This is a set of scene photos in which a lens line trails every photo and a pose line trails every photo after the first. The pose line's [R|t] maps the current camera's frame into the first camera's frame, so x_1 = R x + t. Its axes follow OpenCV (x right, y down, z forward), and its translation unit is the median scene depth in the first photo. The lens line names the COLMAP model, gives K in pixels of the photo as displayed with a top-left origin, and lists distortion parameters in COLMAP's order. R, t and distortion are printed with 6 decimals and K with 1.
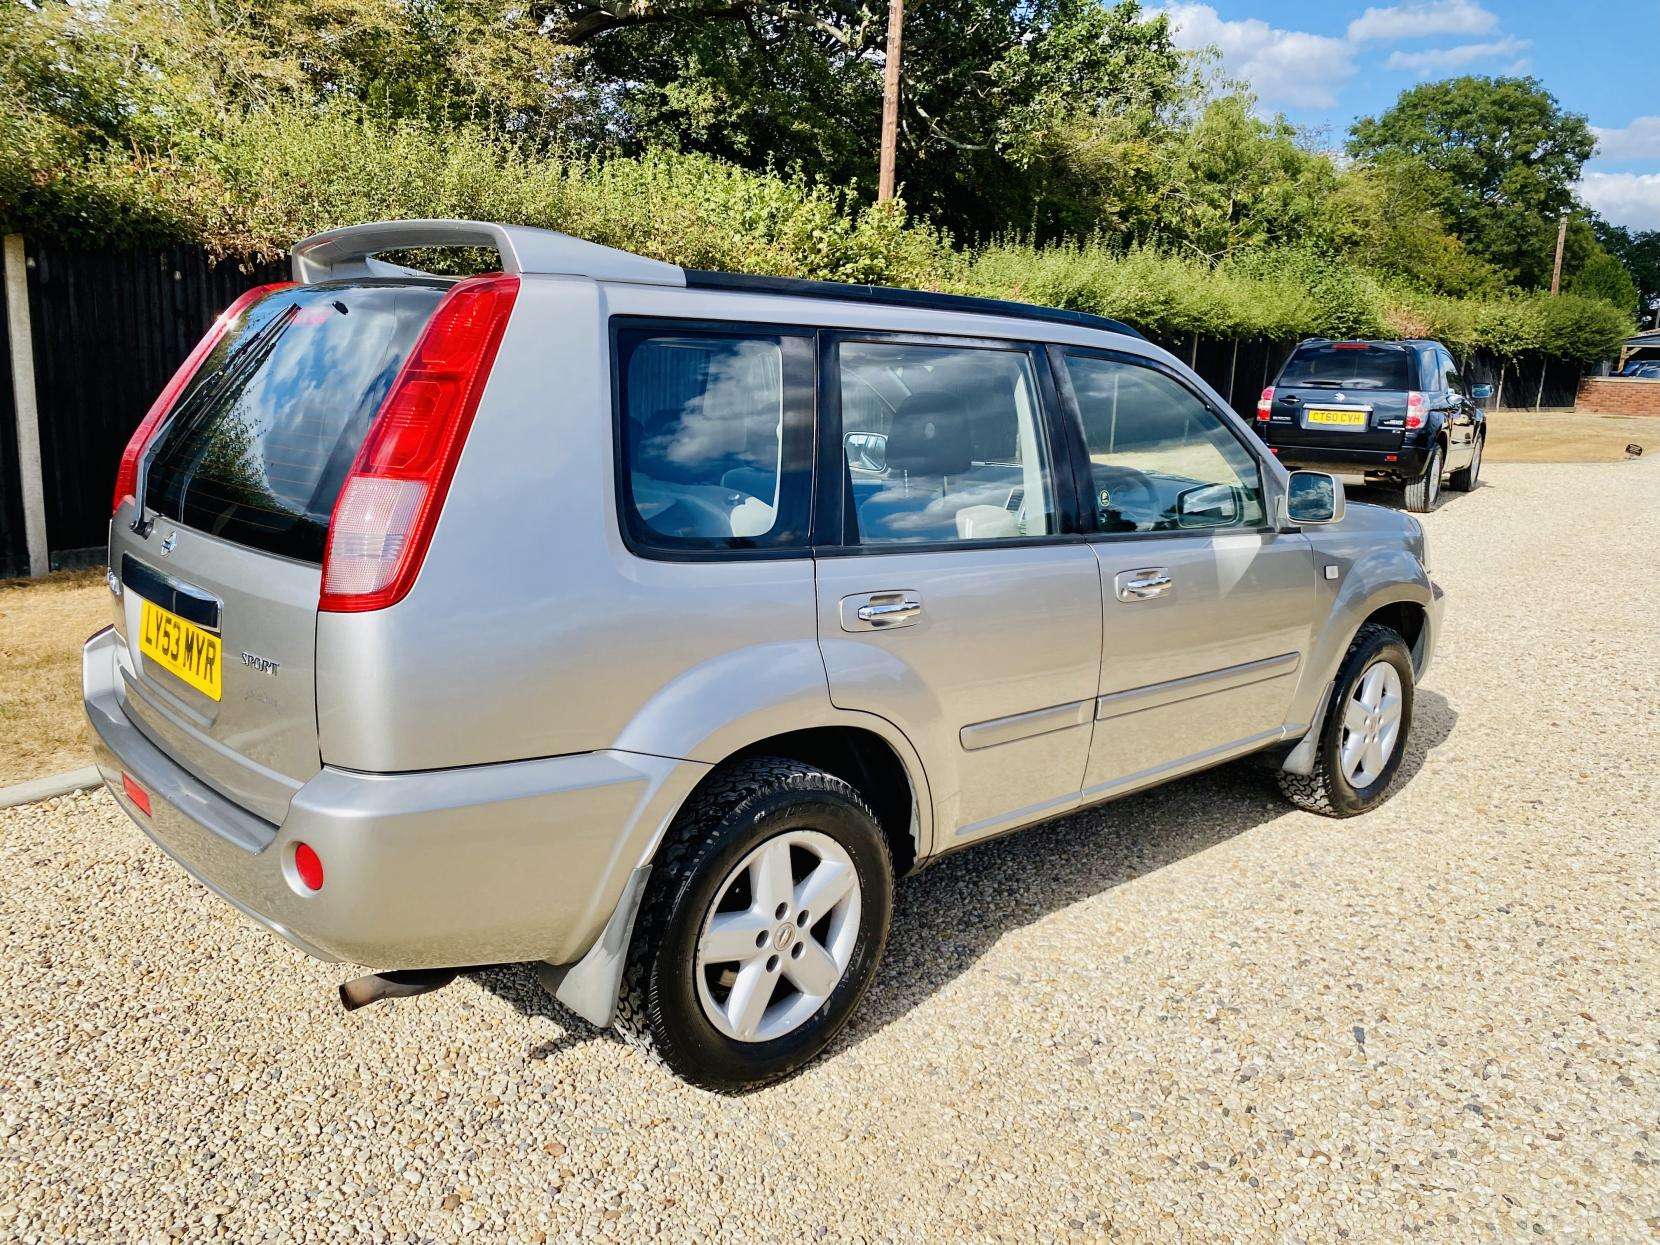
lens RADIAL K [[1266.9, 0, 800.5], [0, 1266.9, 630.5], [0, 0, 1]] dist [0.018501, -0.016906]
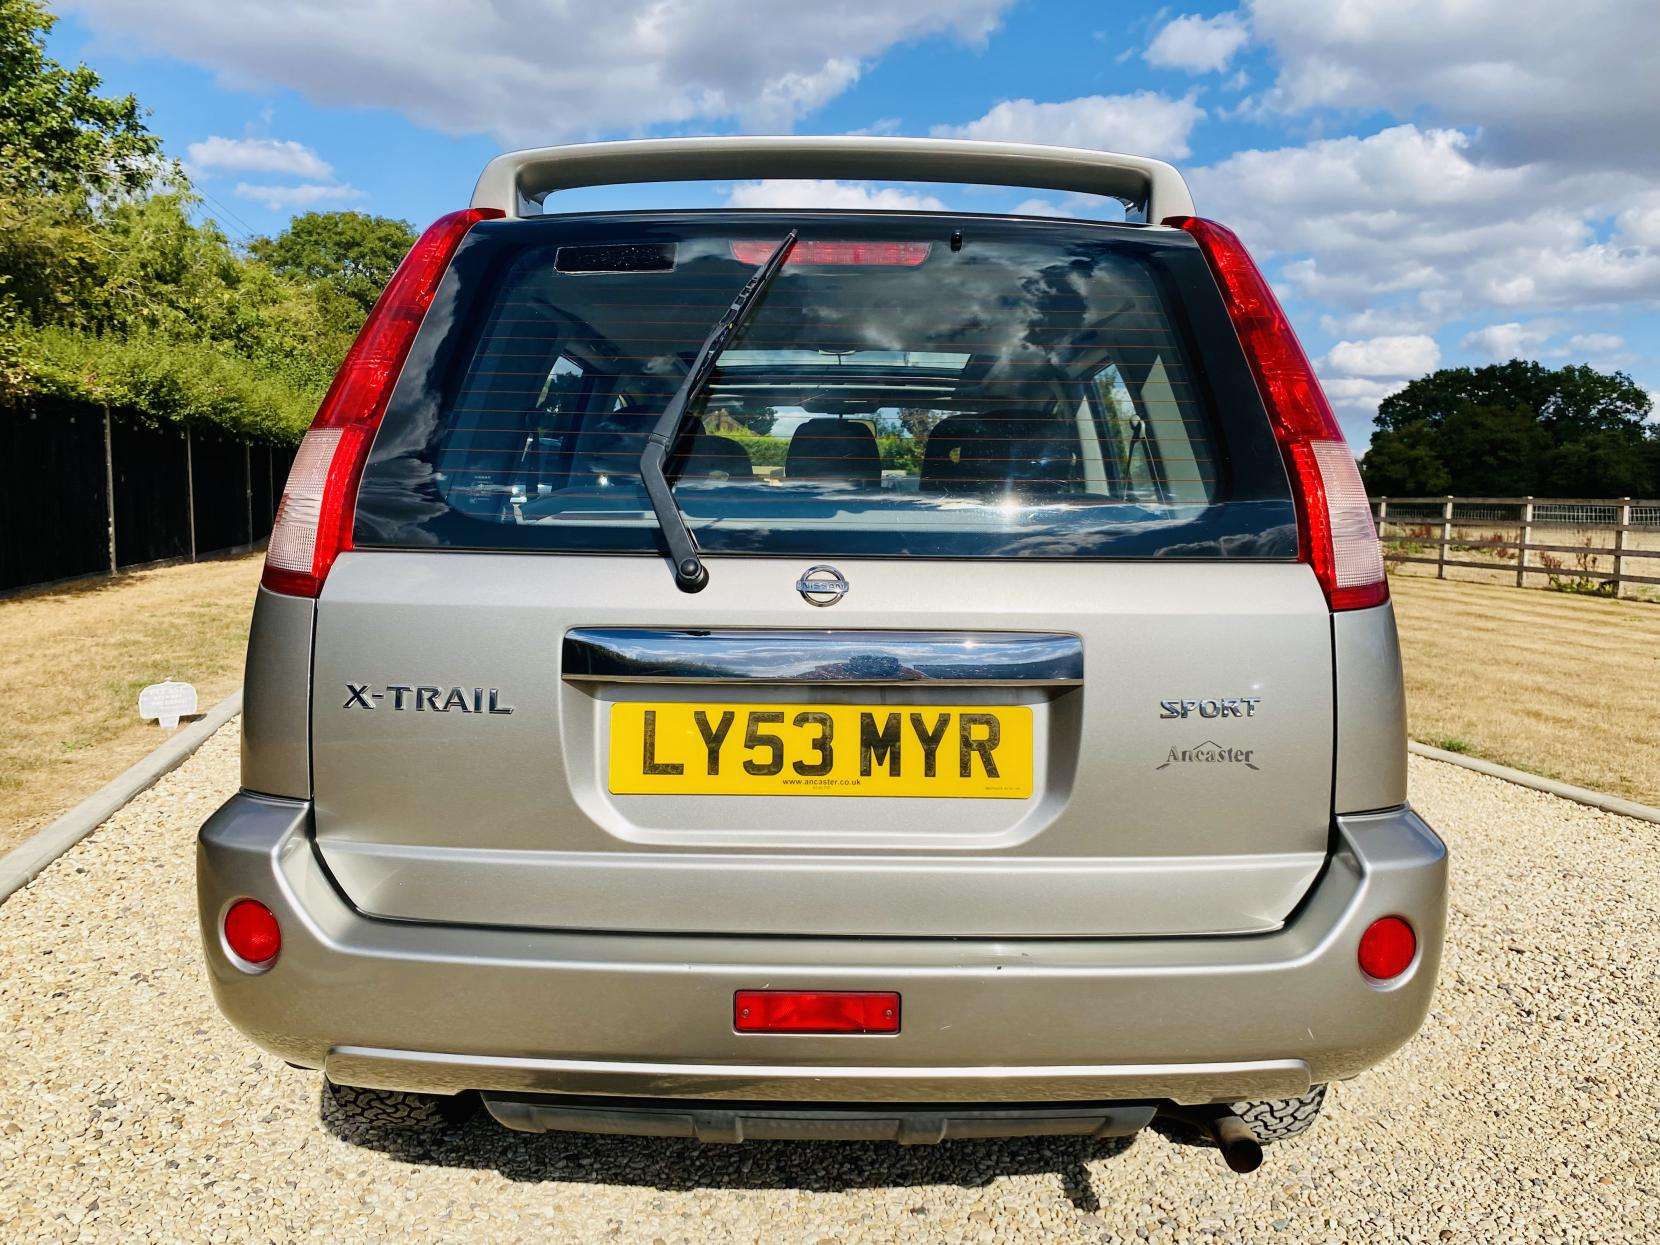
lens RADIAL K [[1293.1, 0, 763.6], [0, 1293.1, 662.9], [0, 0, 1]] dist [-0.000175, -0.002037]
pose [[0.658912, -0.113709, 0.743576, -0.671315], [0.167827, 0.985814, 0.002035, -0.024825], [-0.733259, 0.123452, 0.668648, 0.409902]]
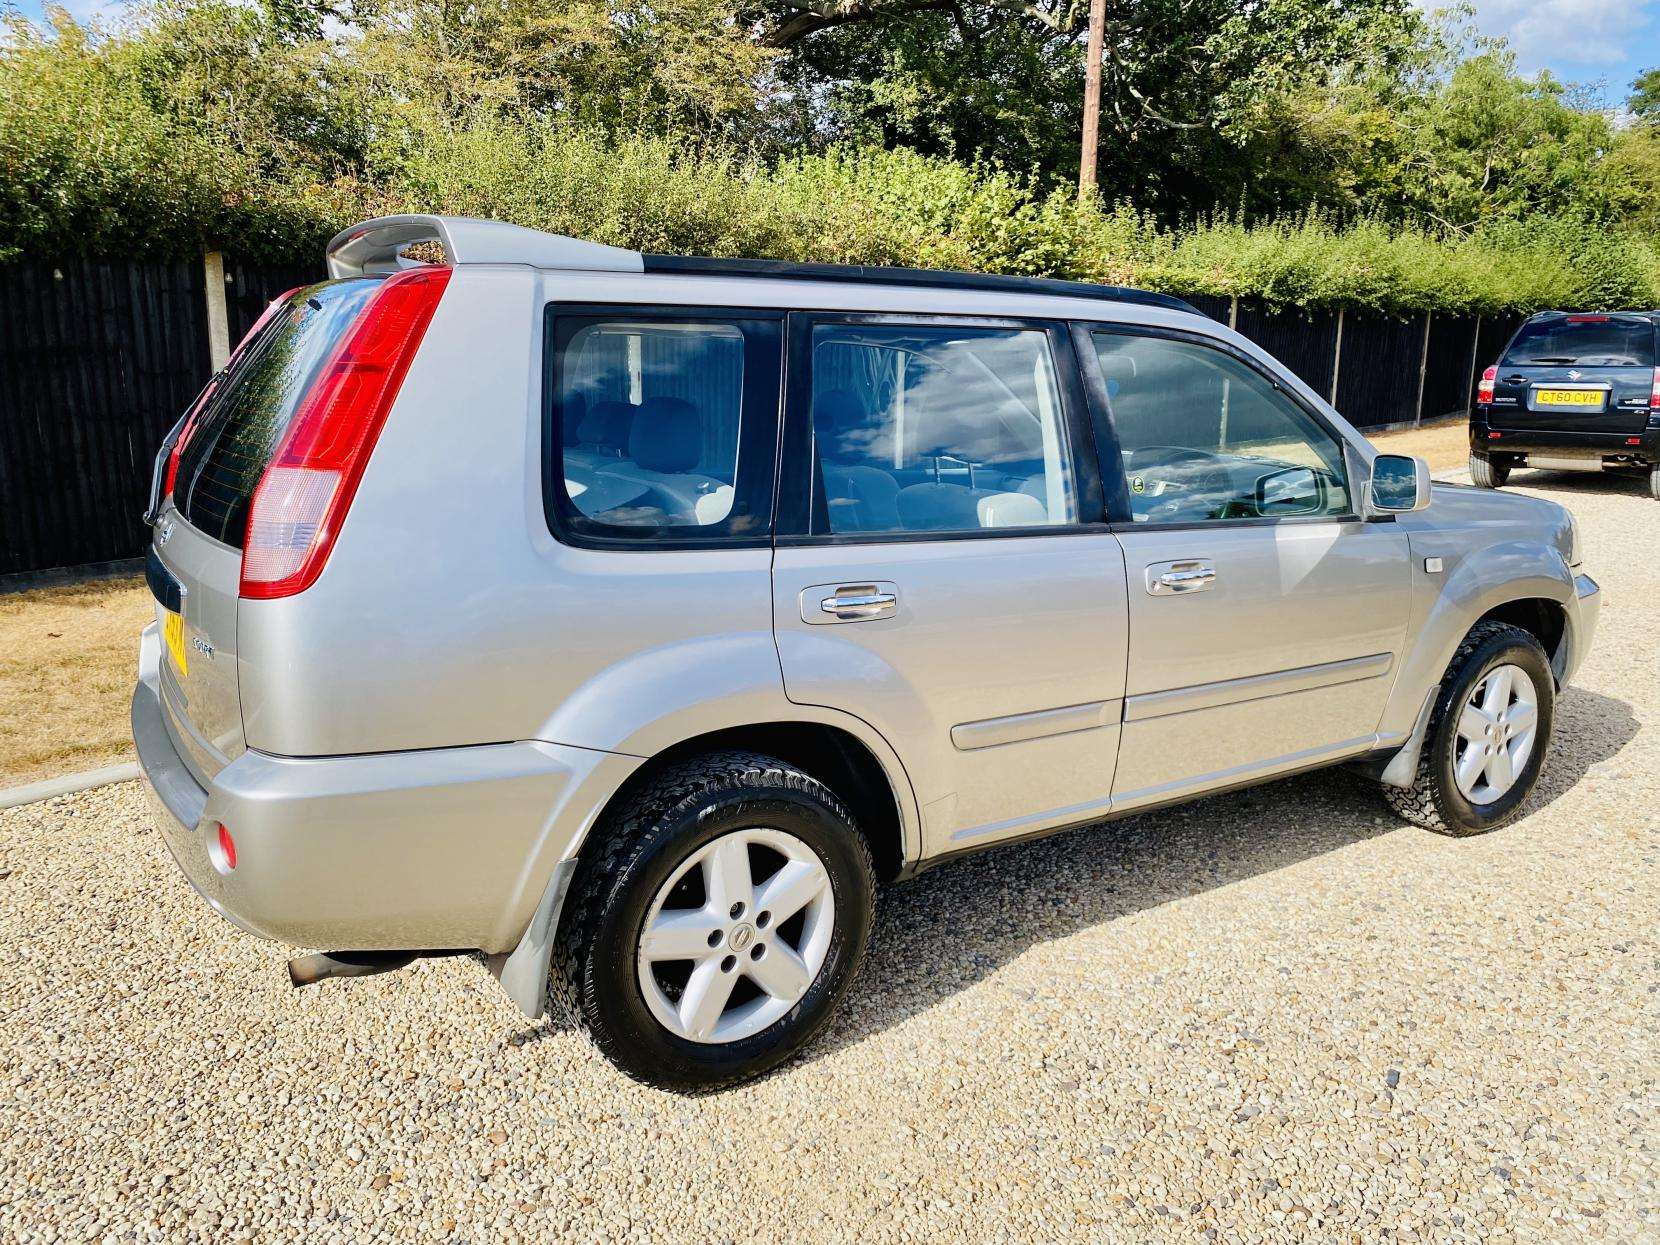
lens RADIAL K [[1263.2, 0, 830.0], [0, 1263.2, 622.5], [0, 0, 1]] dist [0.012773, -0.008449]
pose [[0.985758, 0.009863, -0.167883, 0.145580], [-0.010160, 0.999948, -0.000913, 0.000255], [0.167865, 0.002606, 0.985807, 0.037309]]
